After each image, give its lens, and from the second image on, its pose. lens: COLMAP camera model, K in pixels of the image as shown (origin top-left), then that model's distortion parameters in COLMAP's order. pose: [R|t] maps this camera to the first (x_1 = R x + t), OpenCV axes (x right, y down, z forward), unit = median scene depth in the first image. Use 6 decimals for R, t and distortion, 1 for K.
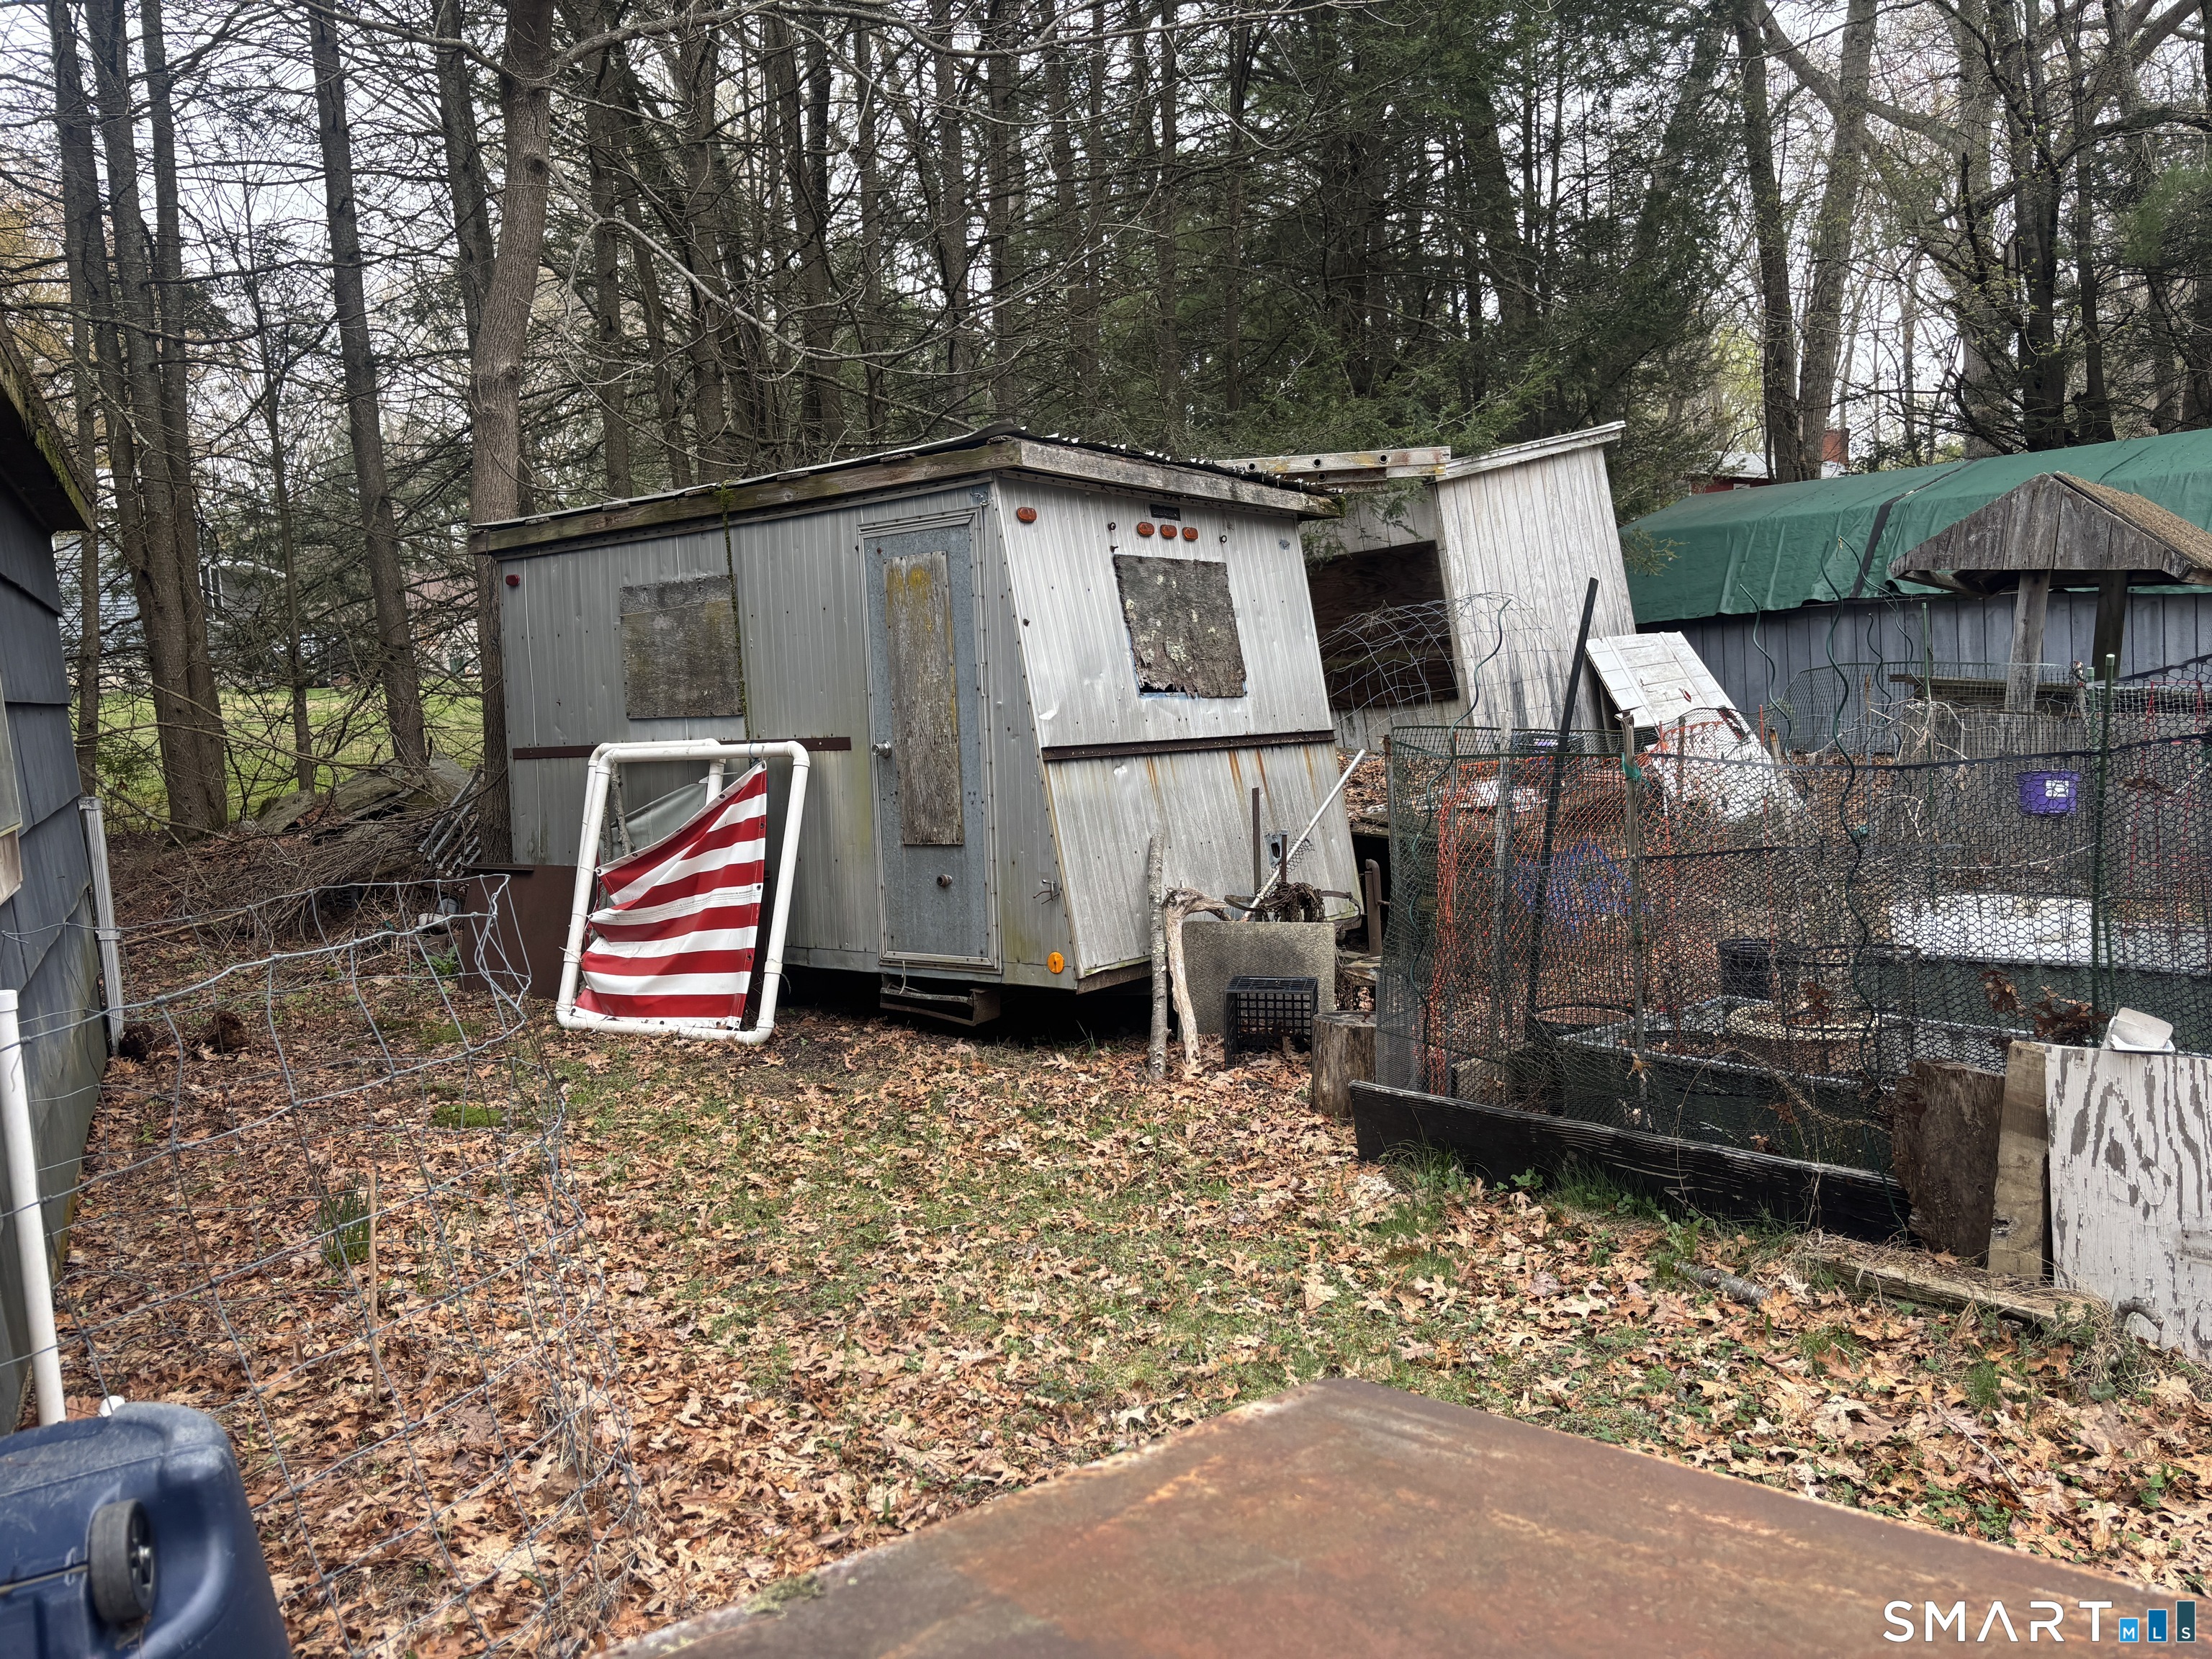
lens RADIAL K [[1618.5, 0, 1069.7], [0, 1618.5, 826.2], [0, 0, 1]] dist [0.048641, -0.046244]
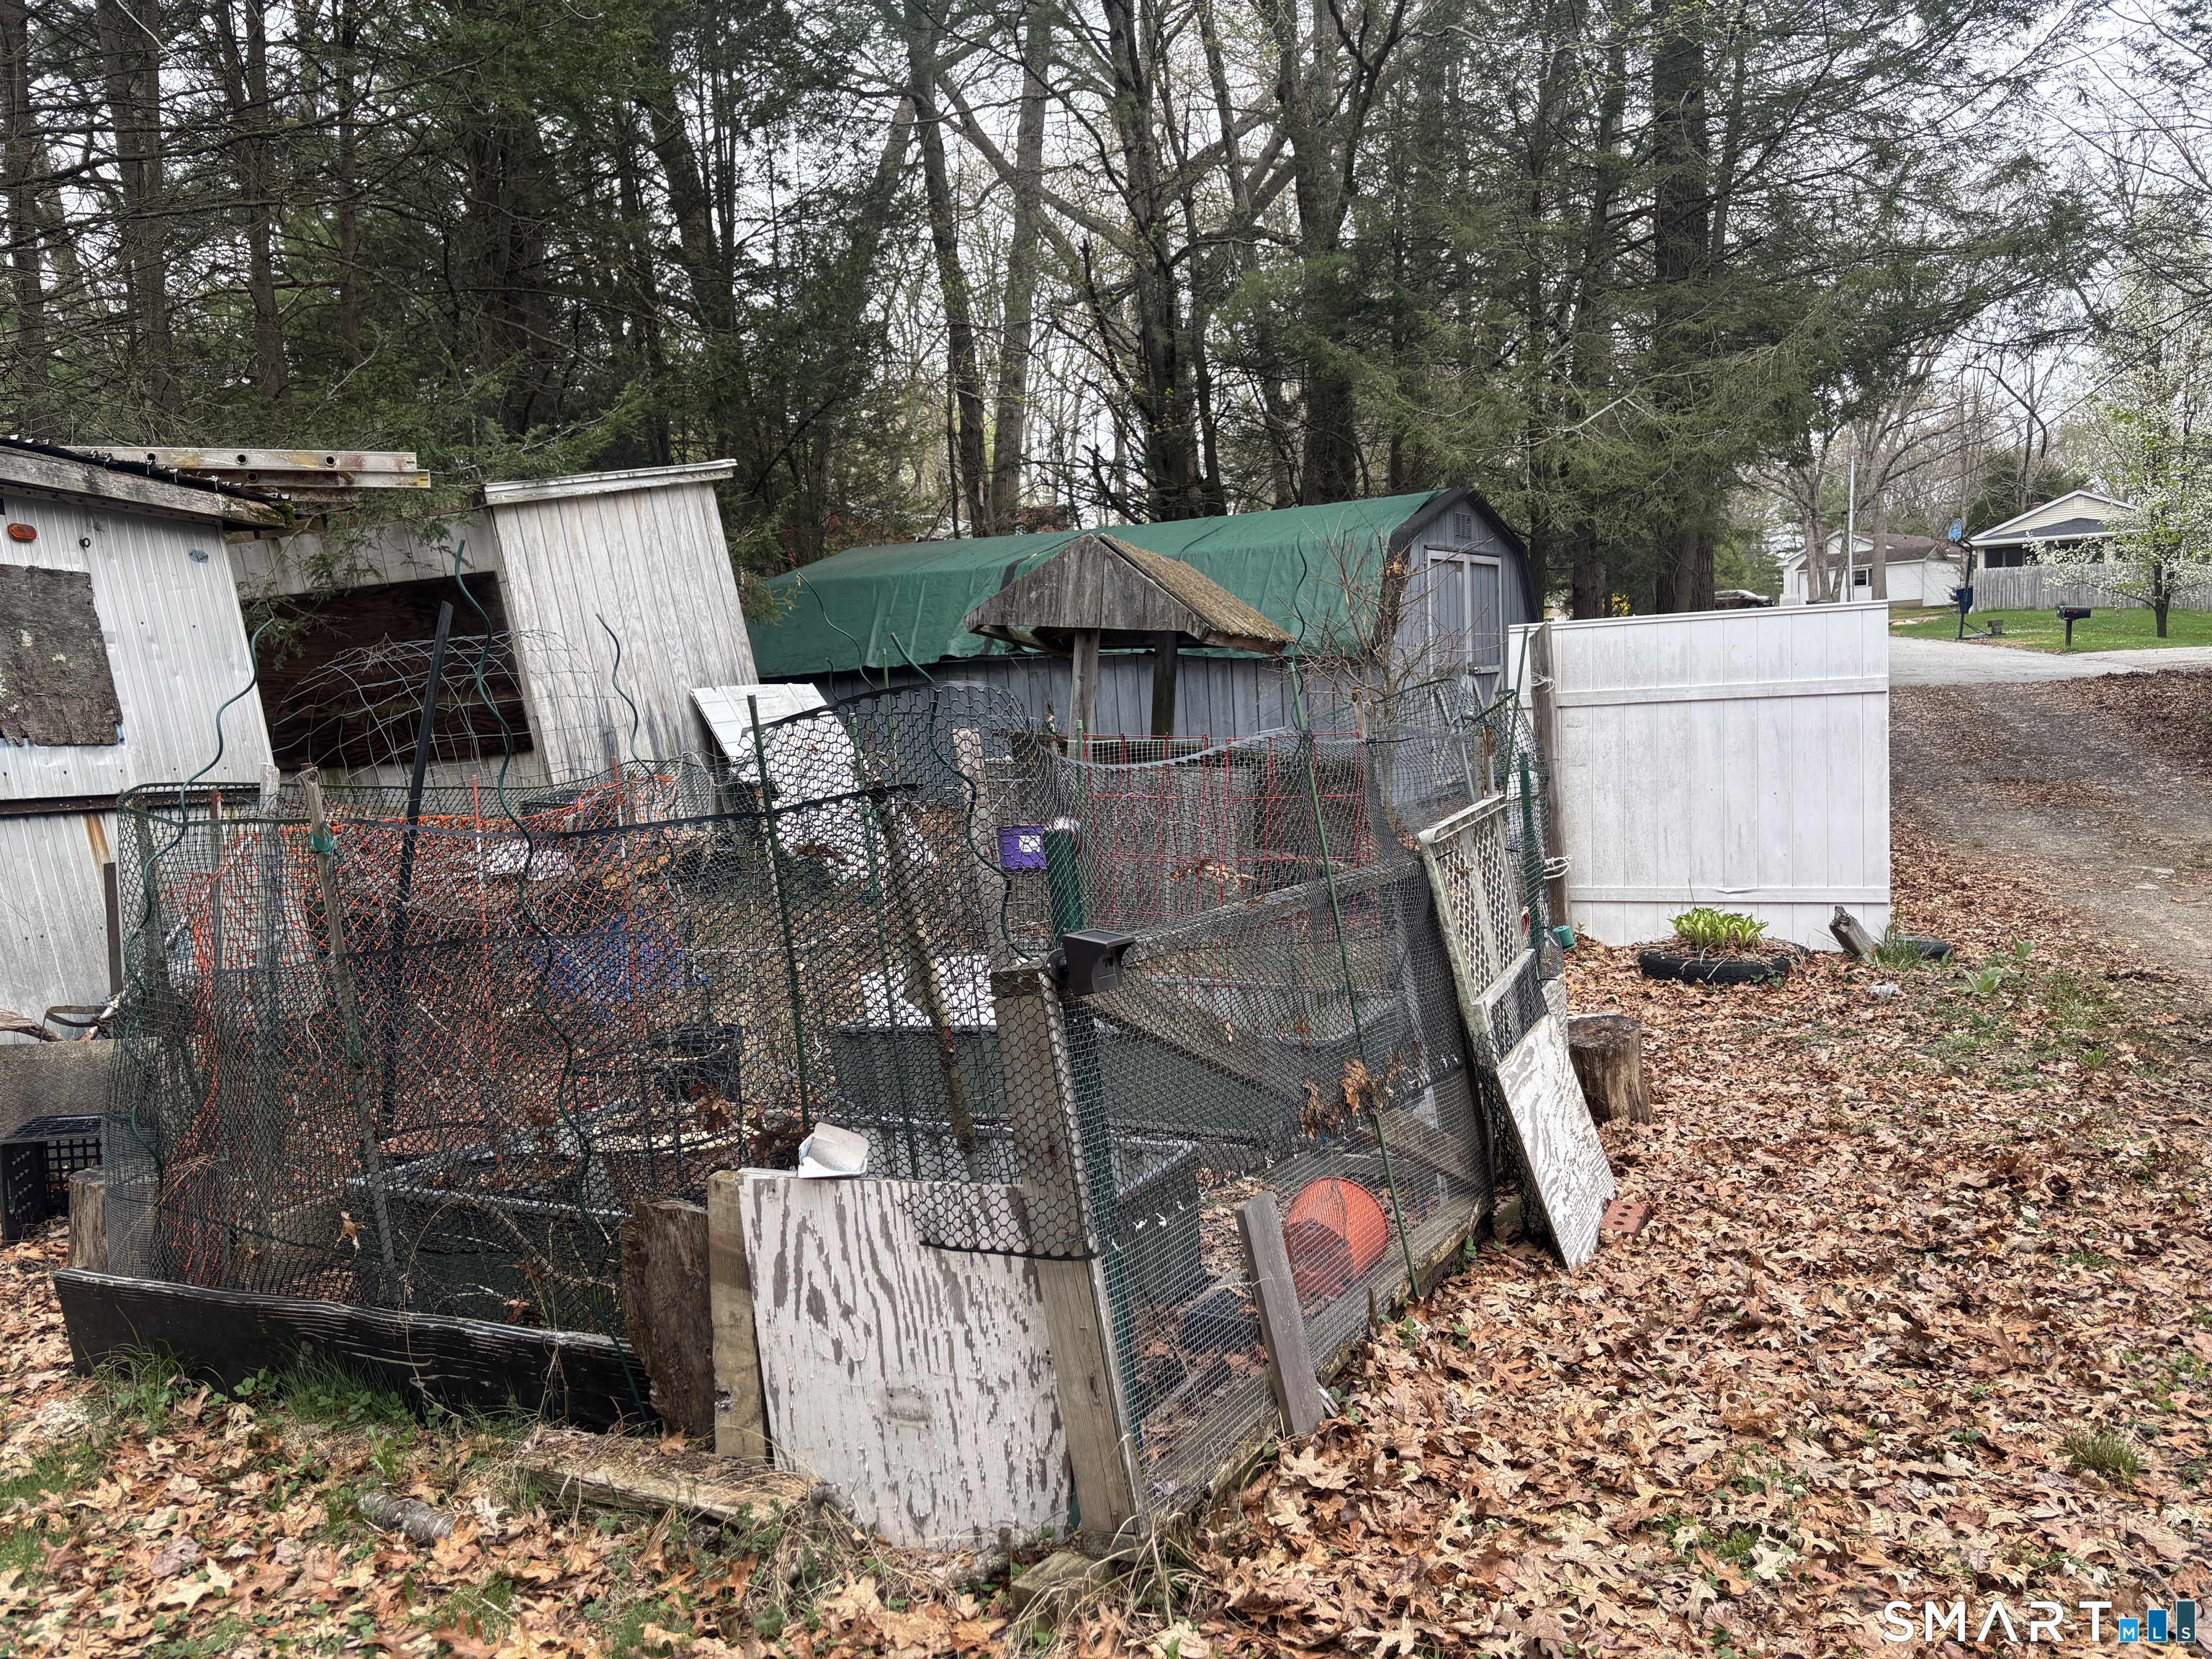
lens RADIAL K [[1618.5, 0, 1069.7], [0, 1618.5, 826.2], [0, 0, 1]] dist [0.048641, -0.046244]
pose [[0.918837, -0.014279, 0.394379, 0.220173], [0.027374, 0.999244, -0.027598, -0.006456], [-0.393687, 0.036153, 0.918533, 0.096922]]
